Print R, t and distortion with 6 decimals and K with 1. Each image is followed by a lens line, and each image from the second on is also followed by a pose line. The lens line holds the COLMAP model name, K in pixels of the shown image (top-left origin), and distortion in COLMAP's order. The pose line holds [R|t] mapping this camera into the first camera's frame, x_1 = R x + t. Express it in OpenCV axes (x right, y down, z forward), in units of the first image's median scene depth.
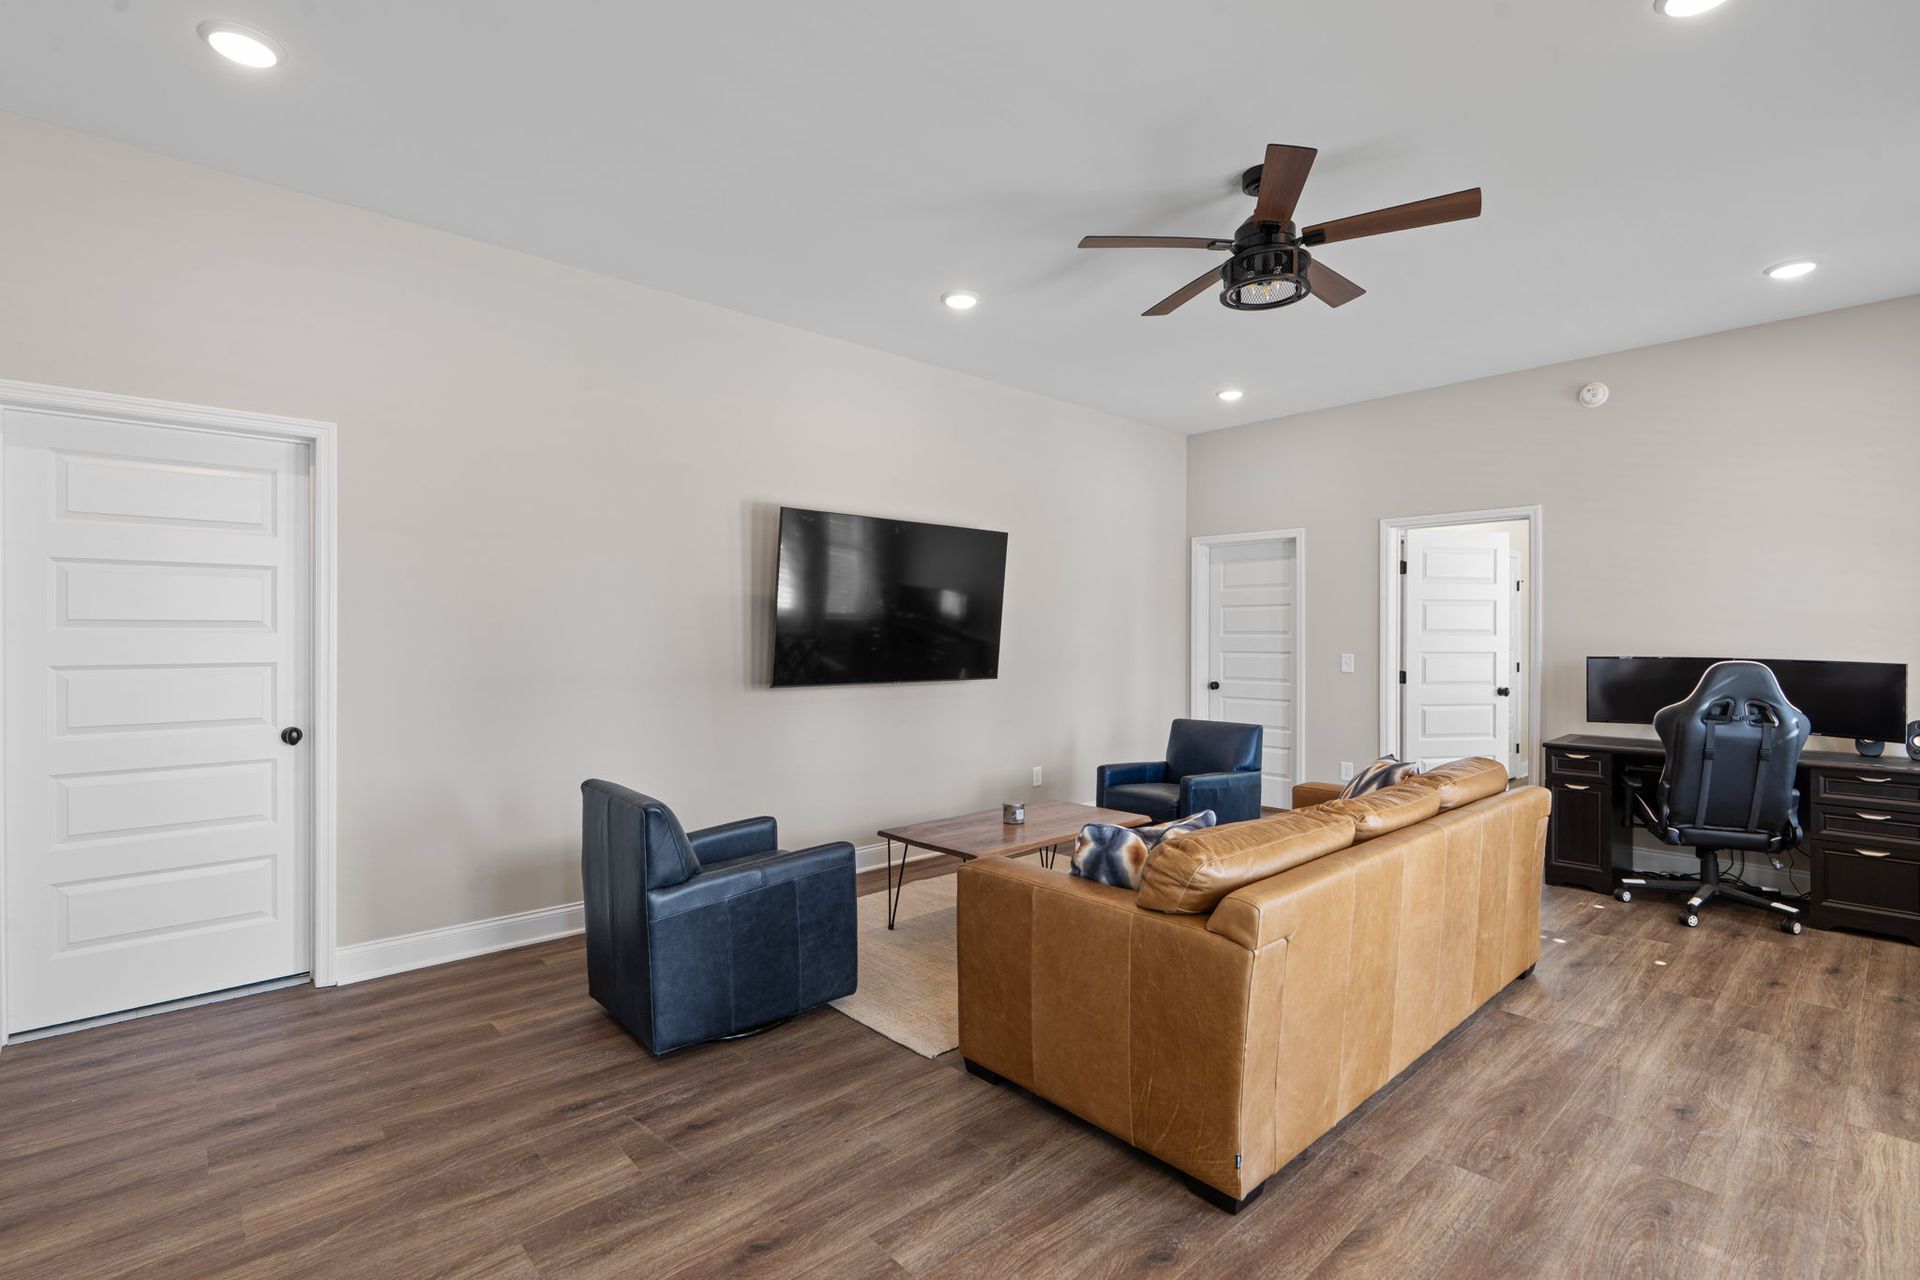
lens RADIAL K [[880.9, 0, 970.7], [0, 880.9, 639.2], [0, 0, 1]] dist [-0.025633, 0.001456]
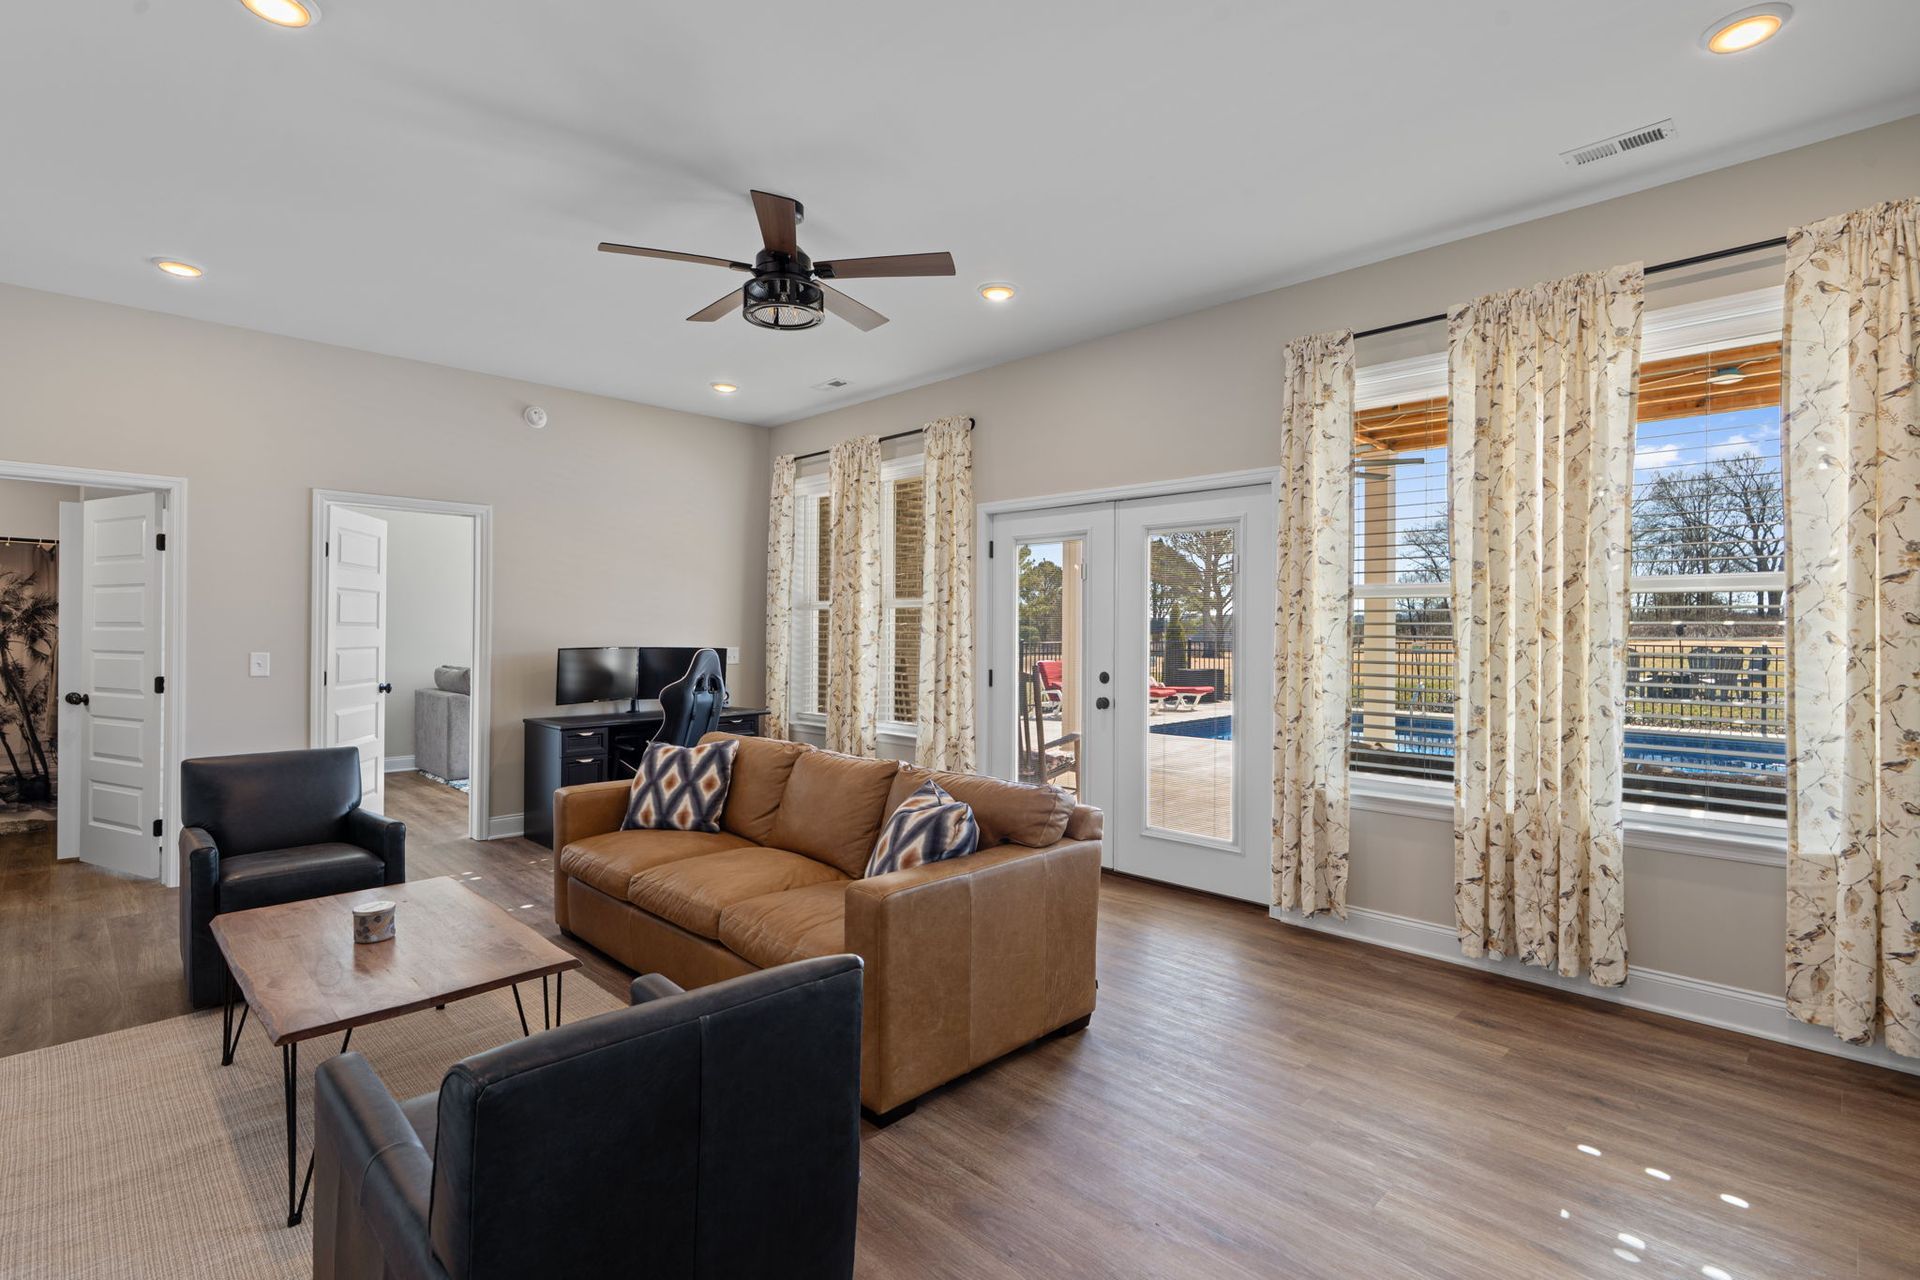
lens RADIAL K [[880.9, 0, 978.1], [0, 880.9, 630.9], [0, 0, 1]] dist [-0.025633, 0.001456]
pose [[-0.045618, -0.001813, 0.998957, -0.756372], [-0.001553, 0.999997, 0.001744, -0.009035], [-0.998958, -0.001472, -0.045620, 0.803911]]
